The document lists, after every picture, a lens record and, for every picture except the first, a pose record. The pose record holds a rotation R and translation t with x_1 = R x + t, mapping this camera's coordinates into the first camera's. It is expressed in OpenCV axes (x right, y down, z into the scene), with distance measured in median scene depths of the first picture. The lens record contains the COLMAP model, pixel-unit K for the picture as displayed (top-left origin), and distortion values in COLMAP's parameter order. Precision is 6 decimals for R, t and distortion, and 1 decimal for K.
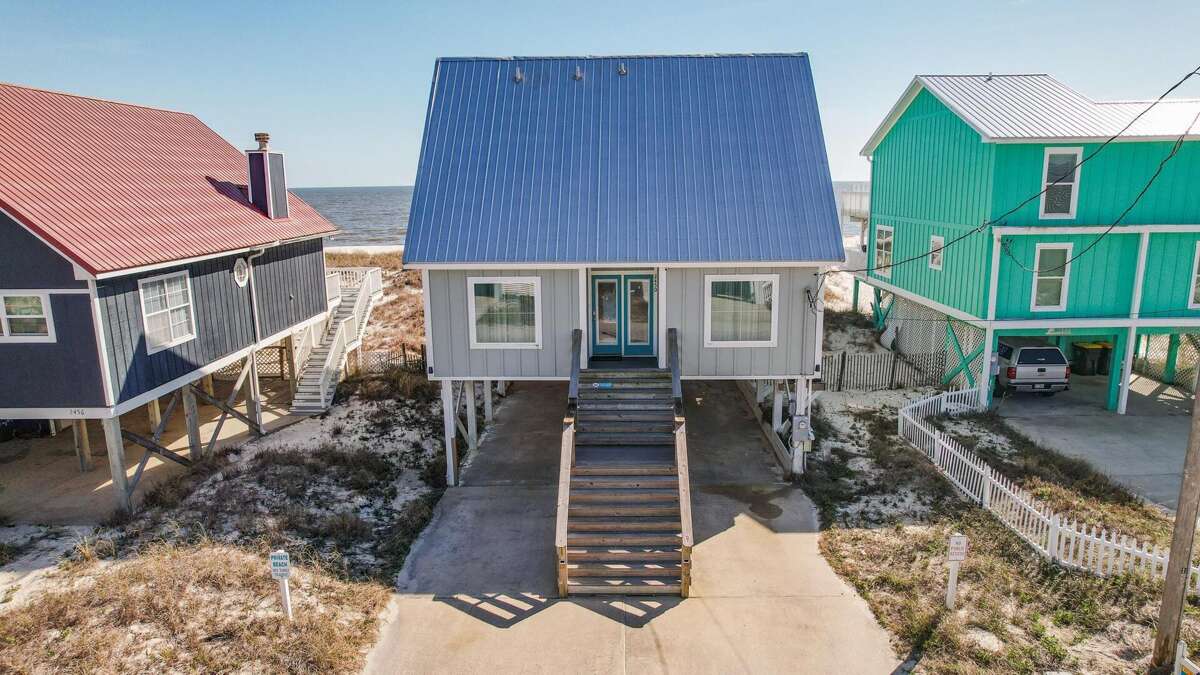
lens RADIAL K [[769.5, 0, 601.9], [0, 769.5, 336.9], [0, 0, 1]] dist [-0.065315, 0.050982]
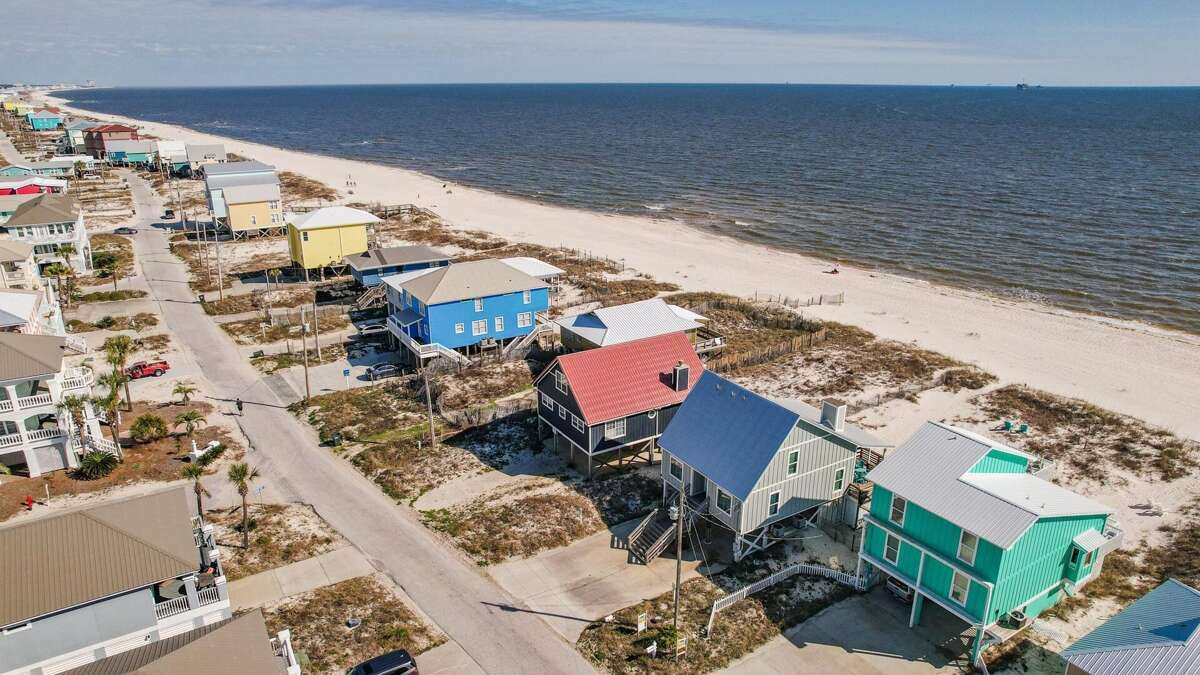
lens RADIAL K [[769.5, 0, 599.5], [0, 769.5, 340.5], [0, 0, 1]] dist [-0.065315, 0.050982]
pose [[0.541526, 0.283084, -0.791589, 2.056933], [-0.172496, 0.958982, 0.224941, -1.195262], [0.822797, 0.014734, 0.568145, -1.072085]]
